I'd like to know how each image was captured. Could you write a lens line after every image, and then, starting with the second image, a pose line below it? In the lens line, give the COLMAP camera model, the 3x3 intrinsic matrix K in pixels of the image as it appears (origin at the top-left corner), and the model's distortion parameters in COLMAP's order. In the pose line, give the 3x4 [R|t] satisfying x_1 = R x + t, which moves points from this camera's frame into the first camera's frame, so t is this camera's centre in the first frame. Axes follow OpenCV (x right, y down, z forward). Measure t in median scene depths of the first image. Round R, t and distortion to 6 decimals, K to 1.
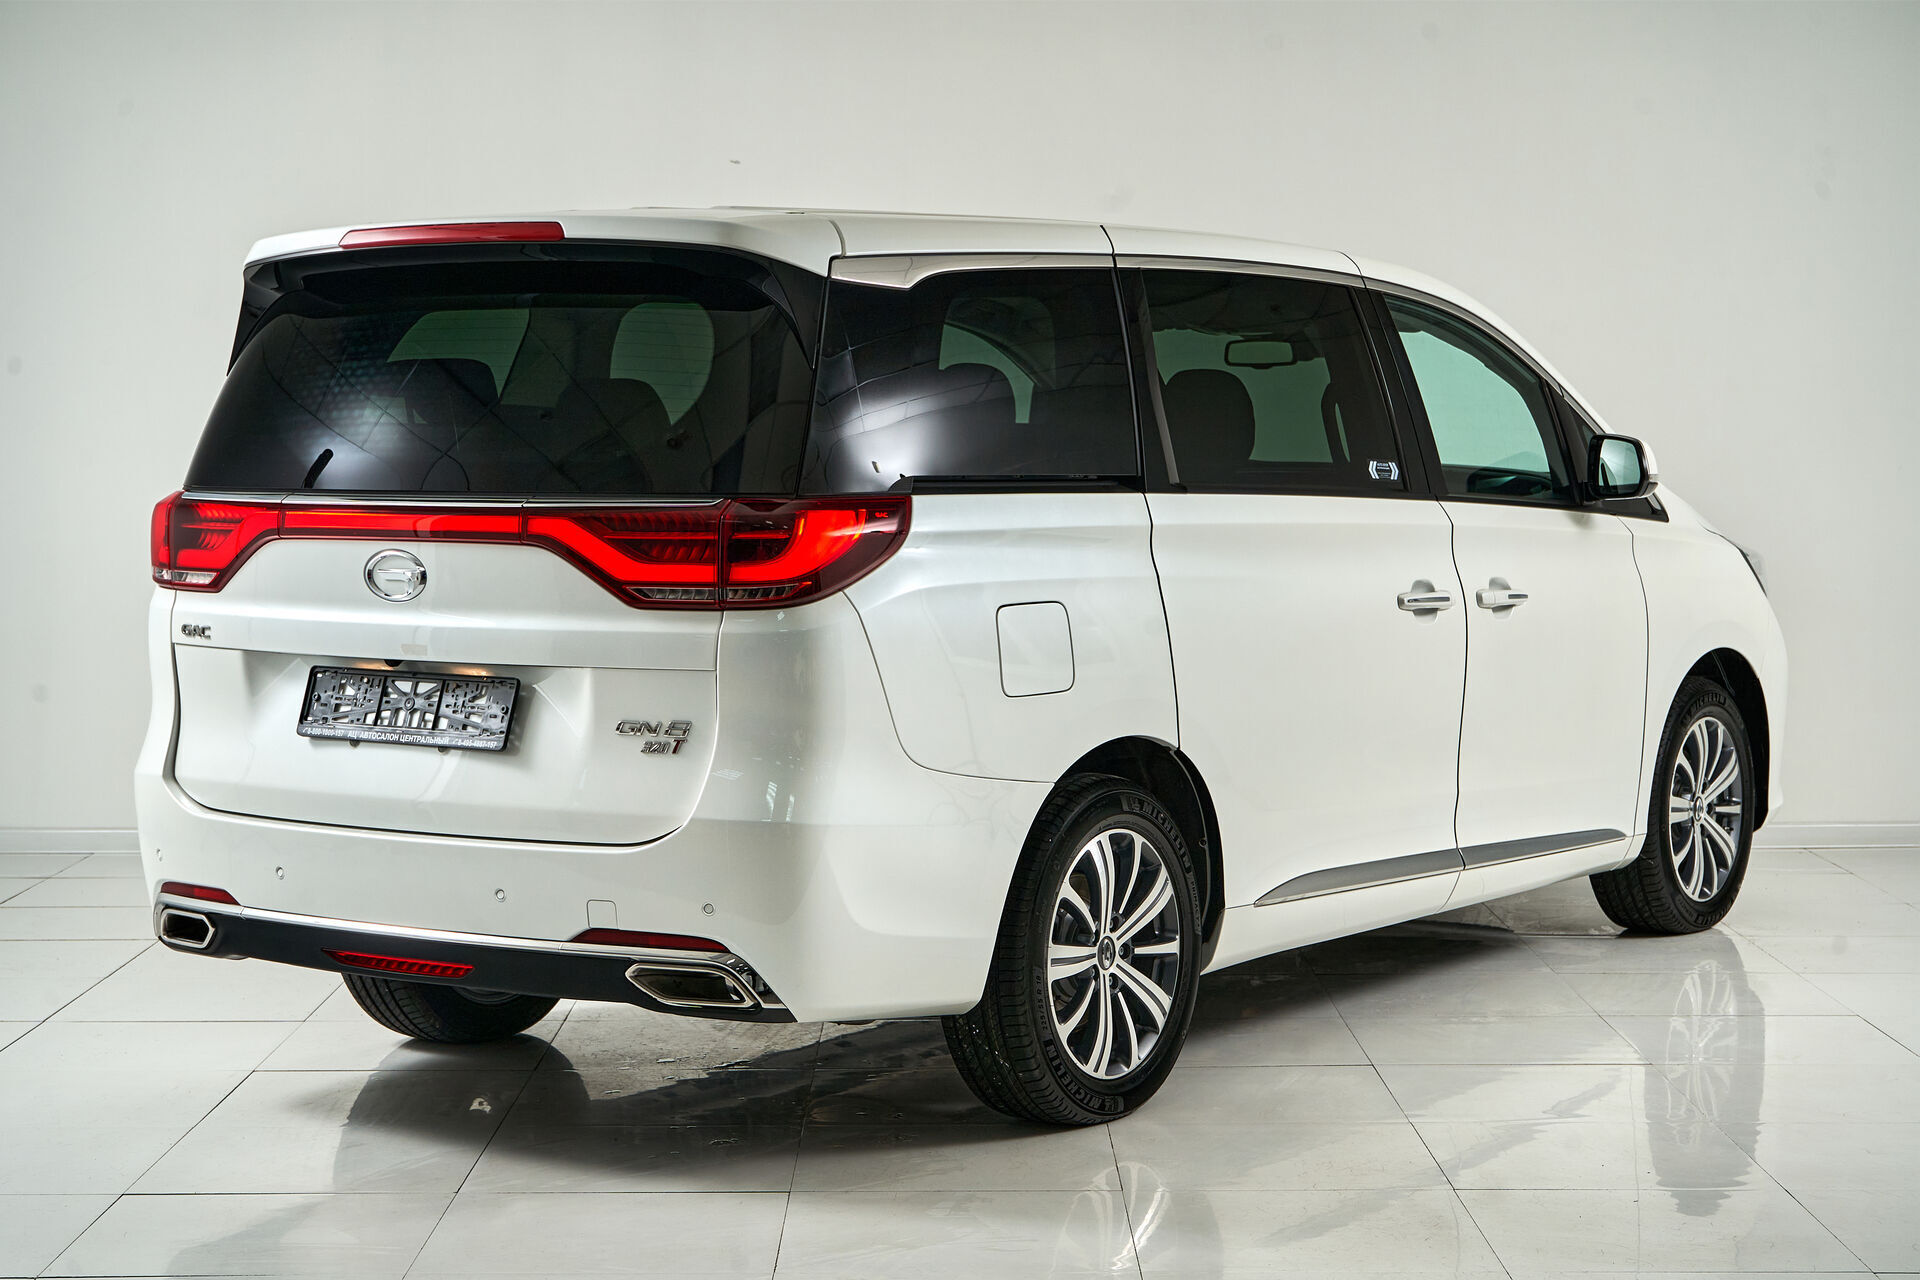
lens RADIAL K [[3723.9, 0, 960.0], [0, 3723.9, 640.0], [0, 0, 1]] dist [-0.247902, 0.015198]
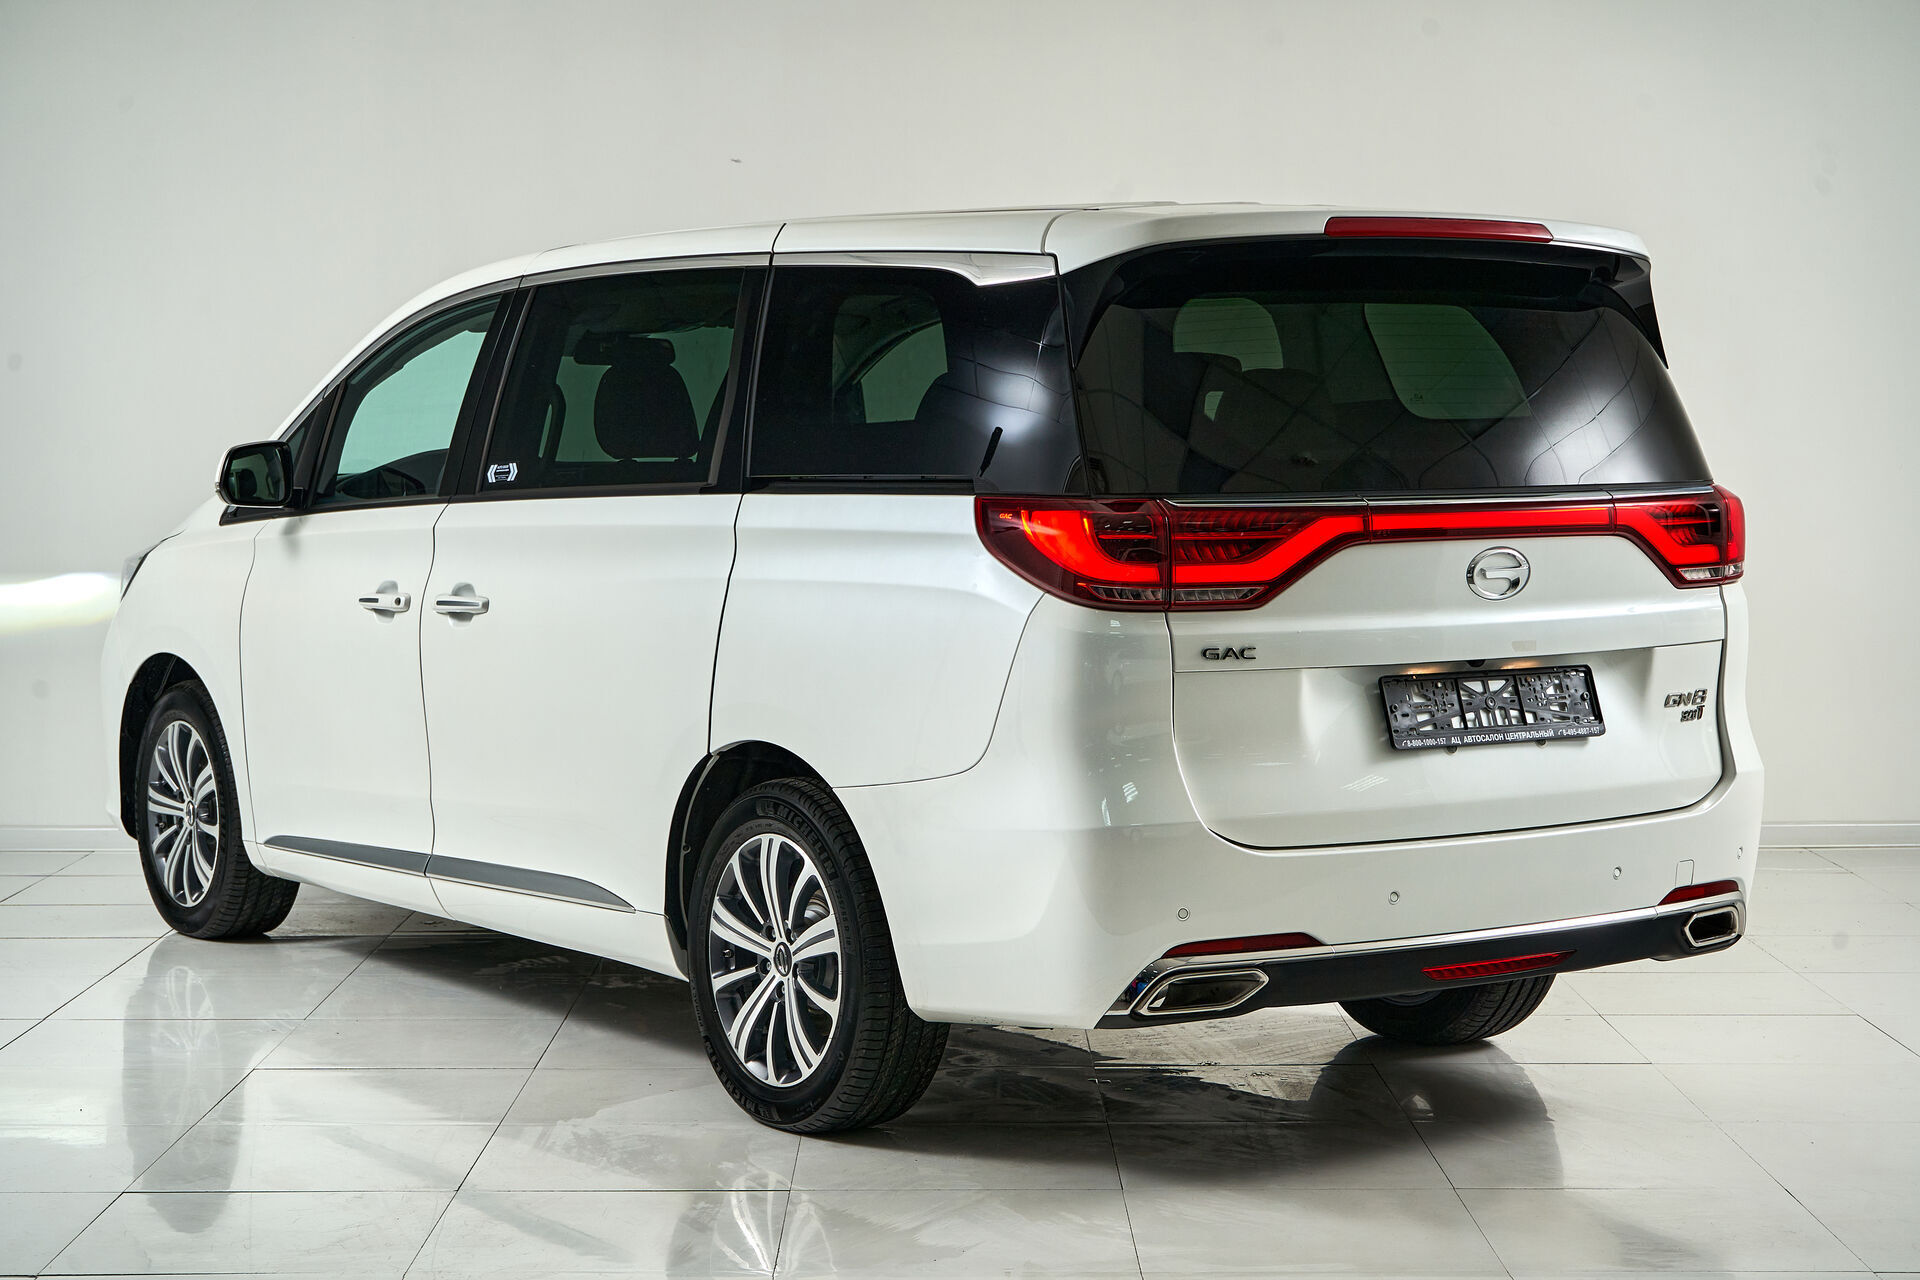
lens RADIAL K [[3821.3, 0, 960.0], [0, 3821.3, 640.0], [0, 0, 1]] dist [0.000642, 0.042082]
pose [[0.374230, -0.060404, 0.925366, -1.146578], [0.063731, 0.997192, 0.039319, -0.048865], [-0.925143, 0.044261, 0.377029, 0.742009]]
